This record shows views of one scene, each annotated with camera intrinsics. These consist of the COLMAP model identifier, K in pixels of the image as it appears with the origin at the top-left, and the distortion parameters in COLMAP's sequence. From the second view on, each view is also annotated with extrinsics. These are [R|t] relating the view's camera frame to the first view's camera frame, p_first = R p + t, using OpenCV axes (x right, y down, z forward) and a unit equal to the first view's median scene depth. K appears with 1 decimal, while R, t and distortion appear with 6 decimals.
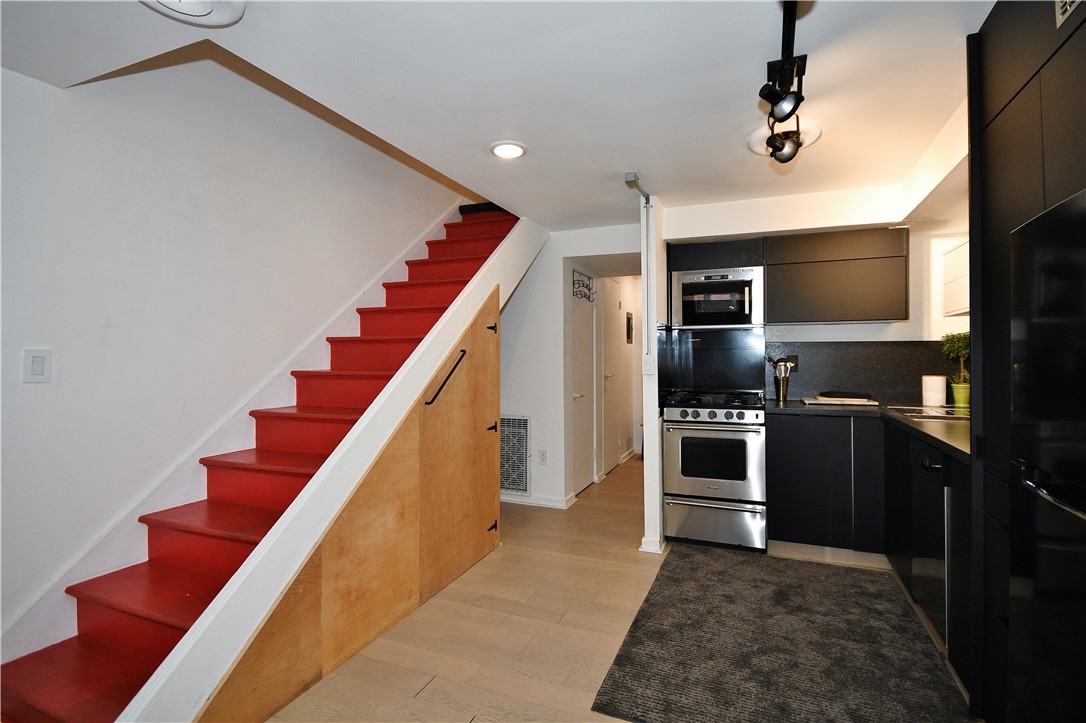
lens RADIAL K [[505.7, 0, 559.2], [0, 505.7, 353.0], [0, 0, 1]] dist [0.001497, 0.000062]
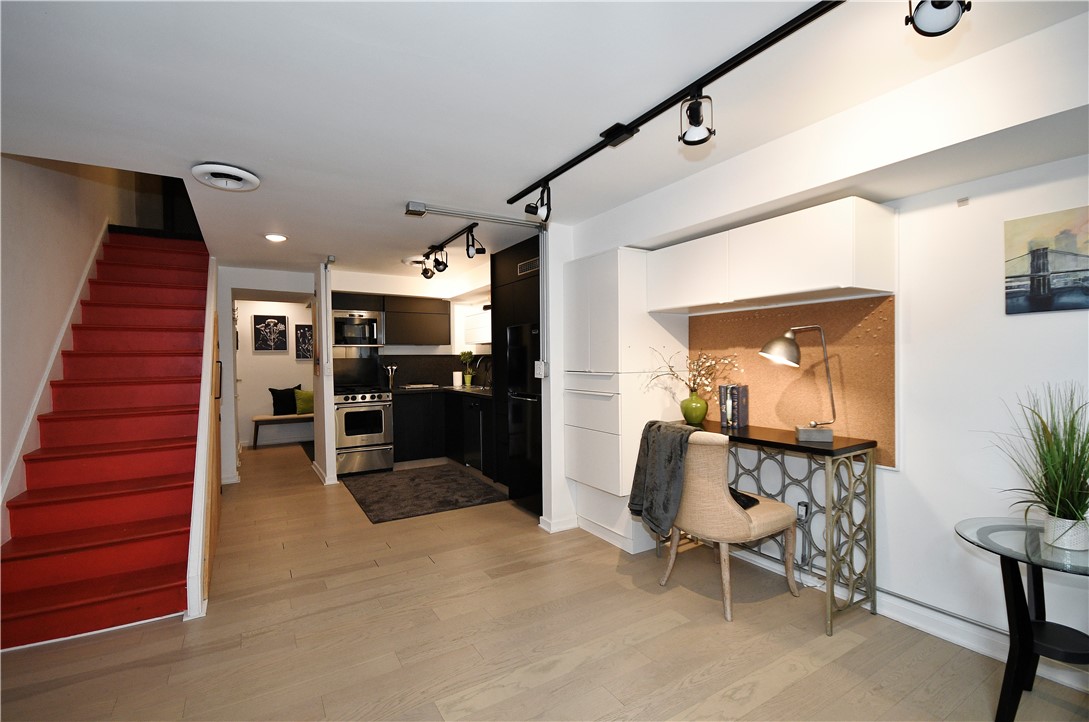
lens RADIAL K [[477.3, 0, 540.7], [0, 477.3, 365.7], [0, 0, 1]] dist [0.010772, -0.013106]
pose [[0.599639, -0.015957, 0.800111, -0.629769], [0.004146, 0.999850, 0.016833, -0.011220], [-0.800260, -0.006776, 0.599615, -0.453490]]
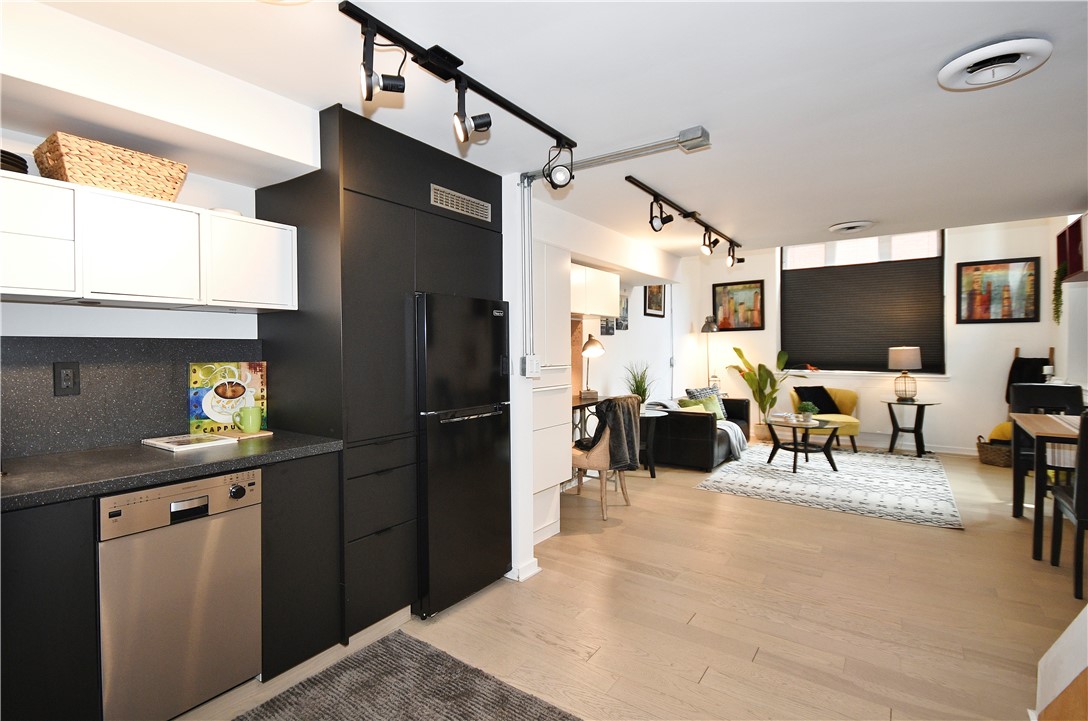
lens RADIAL K [[506.8, 0, 525.0], [0, 506.8, 356.4], [0, 0, 1]] dist [0.013850, -0.014285]
pose [[-0.968395, 0.003674, 0.249396, 0.027875], [0.005592, 0.999960, 0.006982, -0.007380], [-0.249361, 0.008156, -0.968376, 1.042704]]
